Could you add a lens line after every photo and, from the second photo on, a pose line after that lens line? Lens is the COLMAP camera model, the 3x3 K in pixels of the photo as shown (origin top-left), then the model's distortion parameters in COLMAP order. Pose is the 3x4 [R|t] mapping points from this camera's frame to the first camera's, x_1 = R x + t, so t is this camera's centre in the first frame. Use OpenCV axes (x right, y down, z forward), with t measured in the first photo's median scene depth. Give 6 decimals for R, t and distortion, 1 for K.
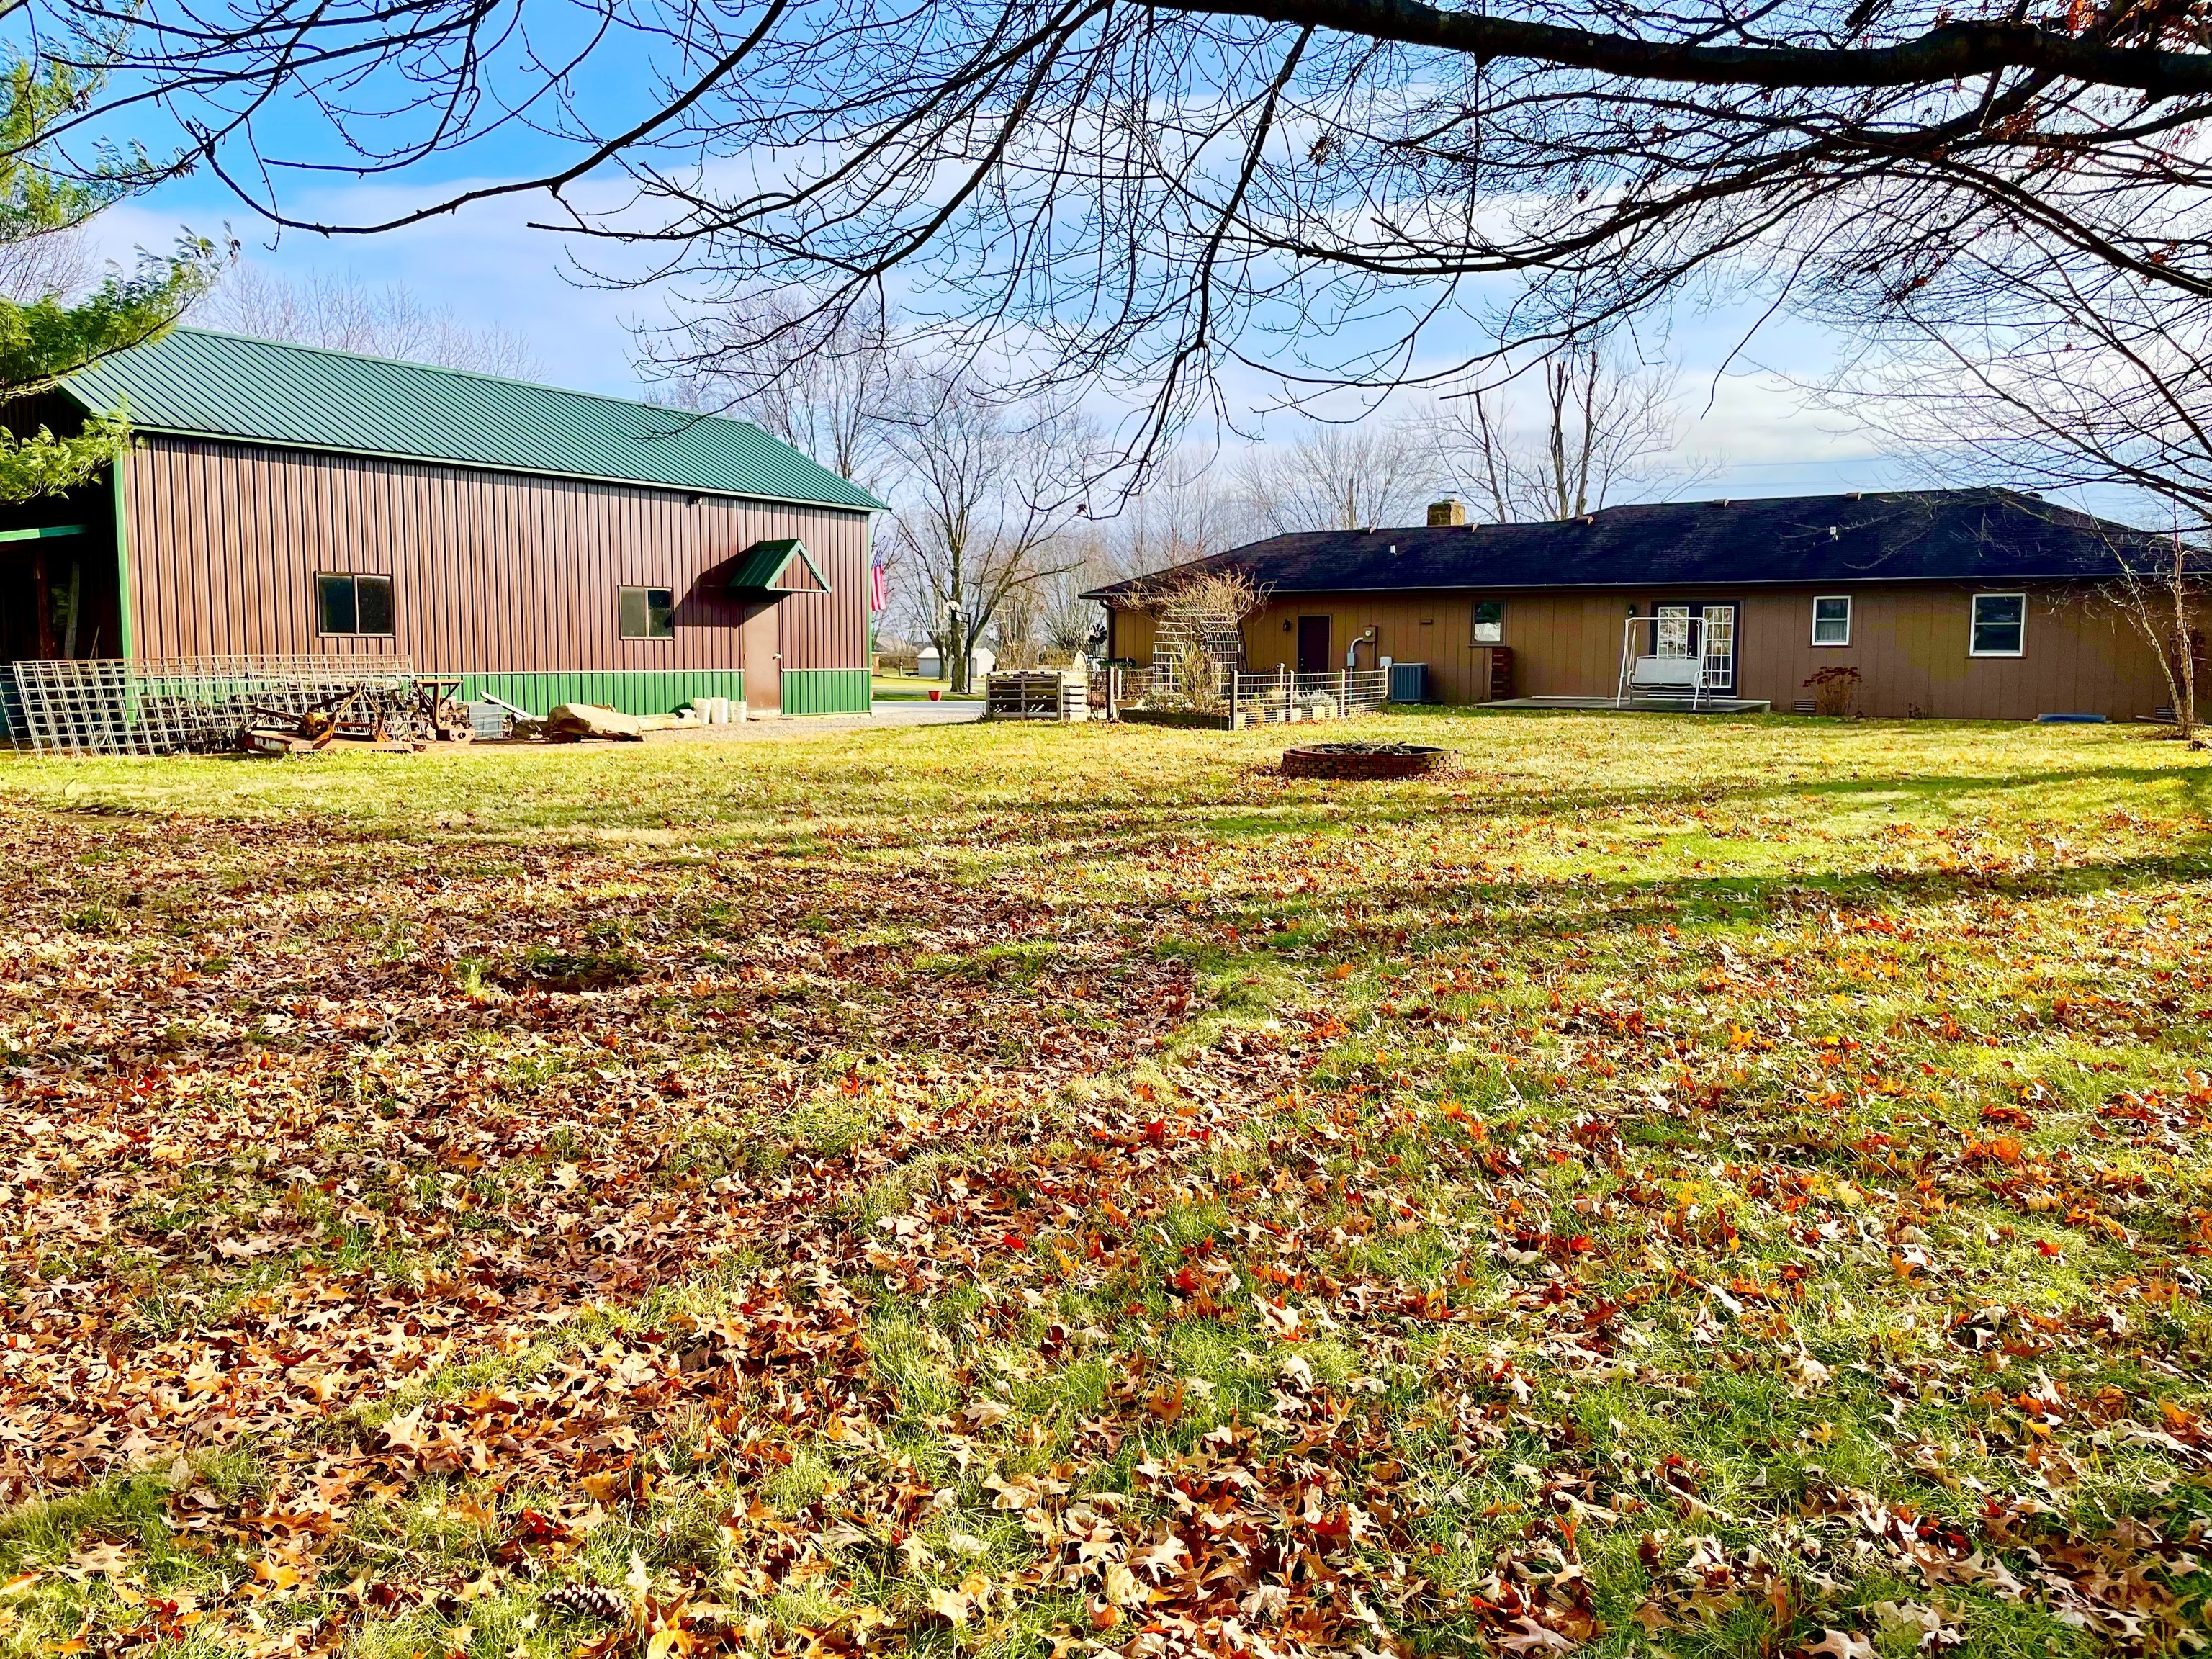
lens RADIAL K [[1666.5, 0, 1113.8], [0, 1666.5, 813.6], [0, 0, 1]] dist [0.096366, -0.144405]
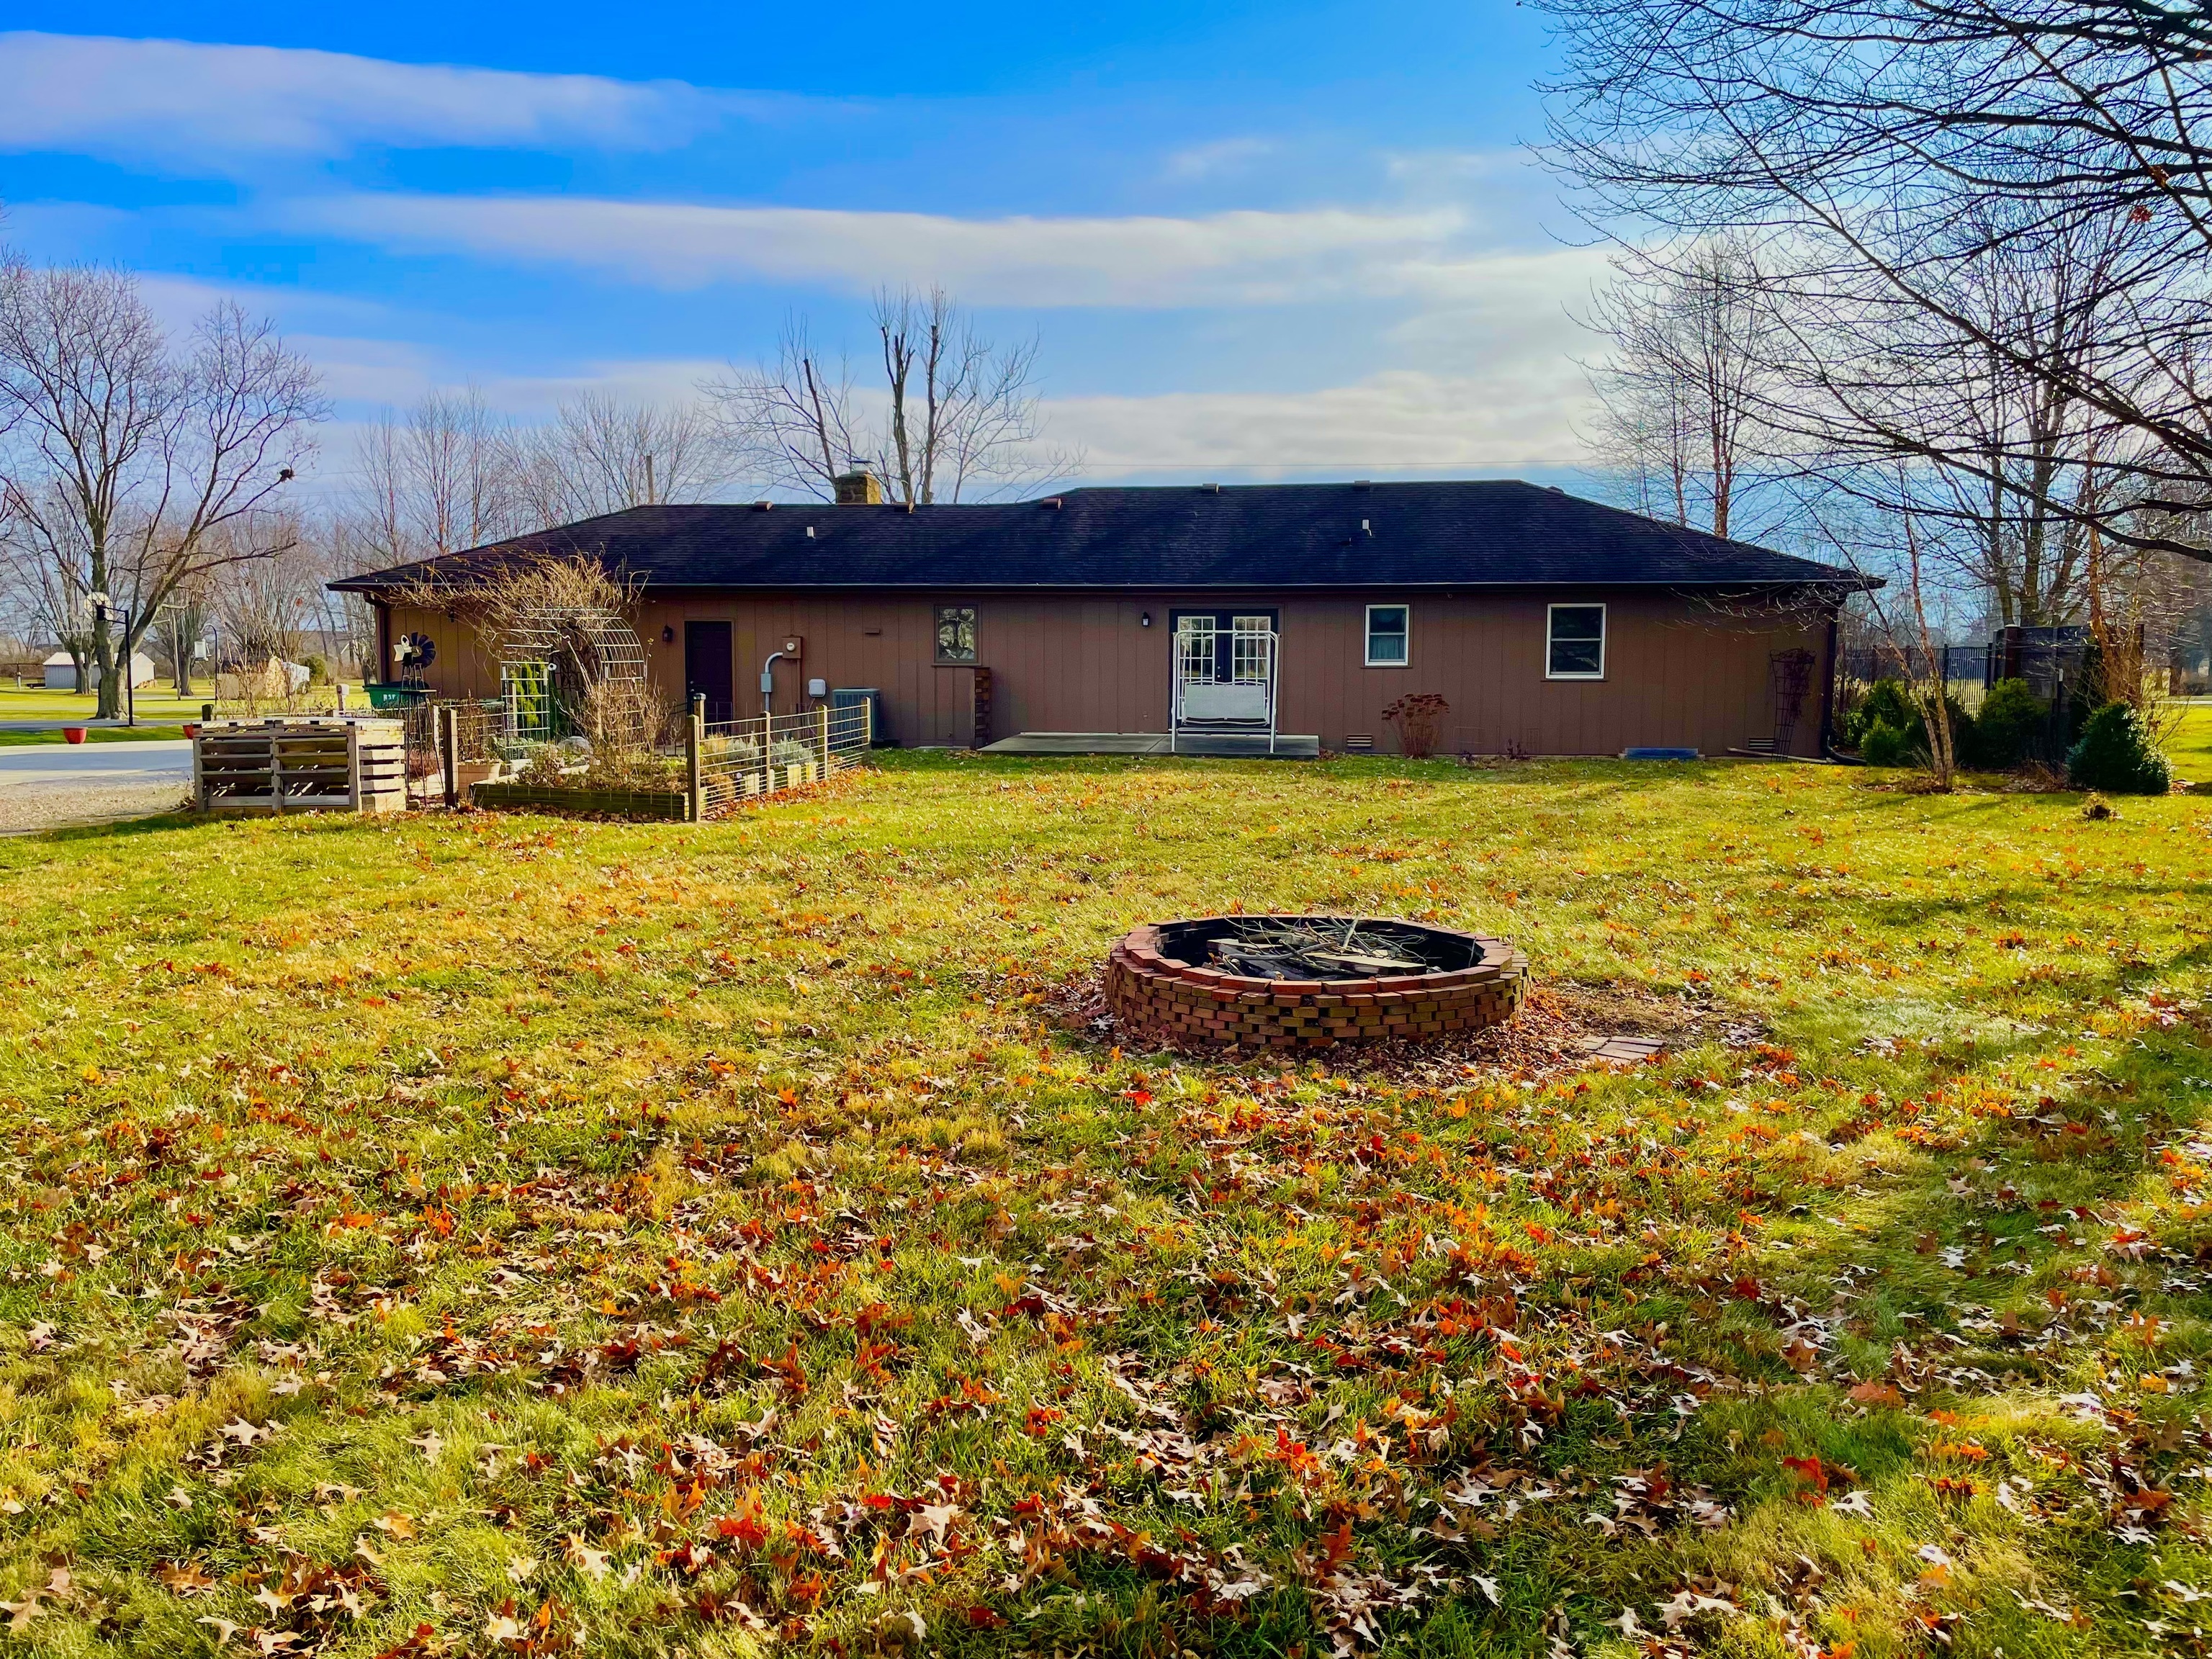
lens RADIAL K [[1666.5, 0, 1113.8], [0, 1666.5, 813.6], [0, 0, 1]] dist [0.096366, -0.144405]
pose [[0.902510, -0.041163, 0.428697, -0.031241], [0.042826, 0.999066, 0.005769, -0.033163], [-0.428534, 0.013153, 0.903430, 0.281909]]
